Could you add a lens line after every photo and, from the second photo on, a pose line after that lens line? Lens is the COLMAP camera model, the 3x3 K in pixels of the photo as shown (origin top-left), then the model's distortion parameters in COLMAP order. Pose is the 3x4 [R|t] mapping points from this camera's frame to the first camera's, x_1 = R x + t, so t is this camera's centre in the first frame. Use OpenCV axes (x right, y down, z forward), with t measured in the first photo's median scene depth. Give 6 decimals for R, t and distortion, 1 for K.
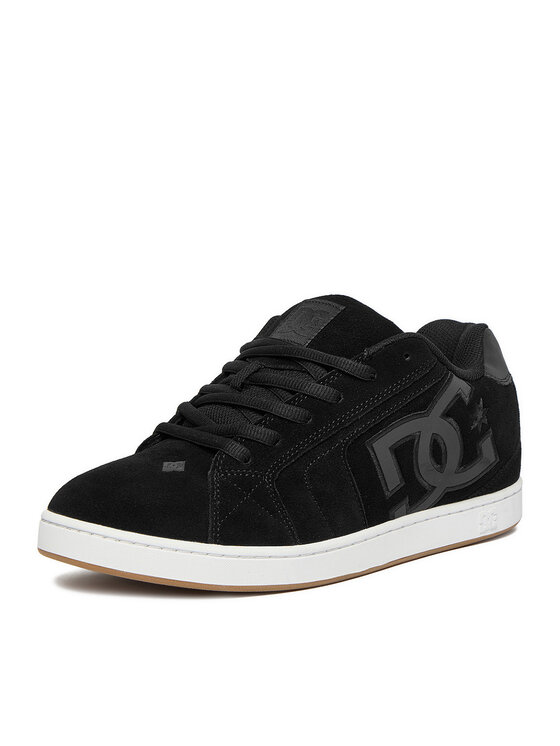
lens RADIAL K [[1901.6, 0, 280.0], [0, 1901.6, 373.0], [0, 0, 1]] dist [1.202839, 0.045061]
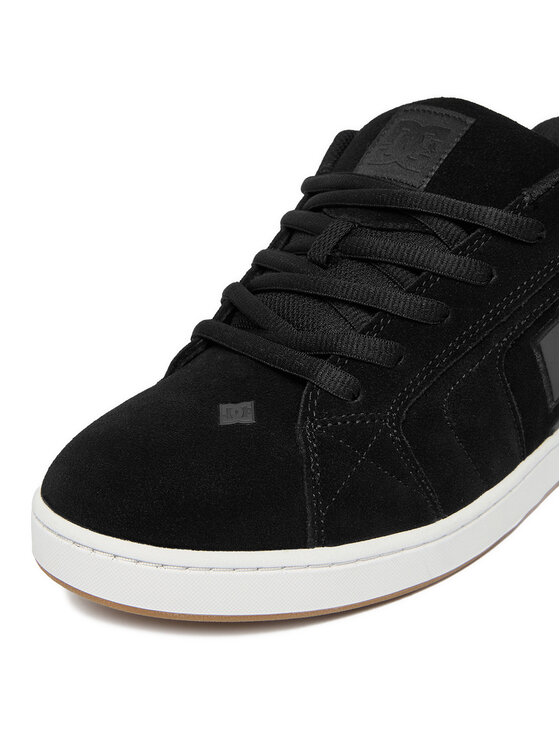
lens RADIAL K [[1139.2, 0, 280.0], [0, 1139.2, 373.0], [0, 0, 1]] dist [0.035954, 0.041994]
pose [[0.996424, -0.066559, 0.052050, -0.058452], [0.052933, 0.971876, 0.229469, -0.044936], [-0.065860, -0.225893, 0.971923, 0.636415]]
